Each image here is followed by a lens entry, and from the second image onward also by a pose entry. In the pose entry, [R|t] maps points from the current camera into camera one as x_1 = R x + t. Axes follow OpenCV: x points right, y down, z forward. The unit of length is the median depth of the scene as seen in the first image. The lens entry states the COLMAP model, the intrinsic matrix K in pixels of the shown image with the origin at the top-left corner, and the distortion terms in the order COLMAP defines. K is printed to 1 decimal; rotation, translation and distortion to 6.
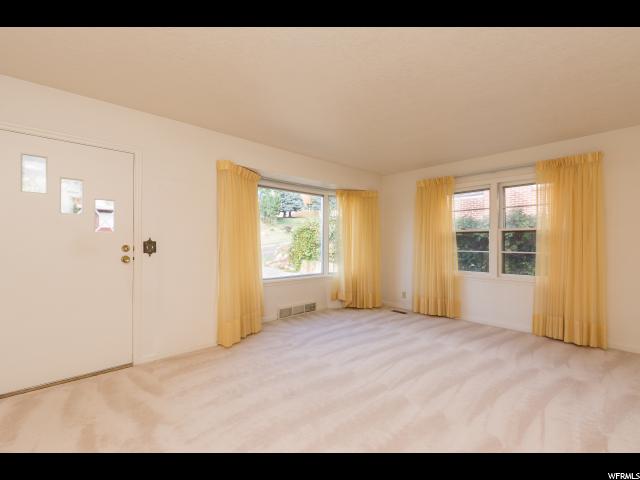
lens RADIAL K [[286.7, 0, 312.5], [0, 286.7, 241.4], [0, 0, 1]] dist [-0.002294, -0.000835]
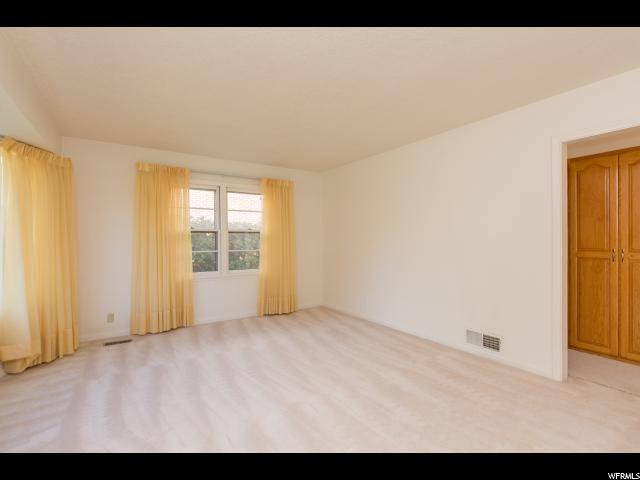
lens RADIAL K [[308.9, 0, 320.0], [0, 308.9, 240.0], [0, 0, 1]] dist [-0.001762, -0.000348]
pose [[0.132320, -0.003609, 0.991200, -0.412423], [-0.001186, 0.999992, 0.003800, -0.008079], [-0.991206, -0.001678, 0.132315, 0.452015]]
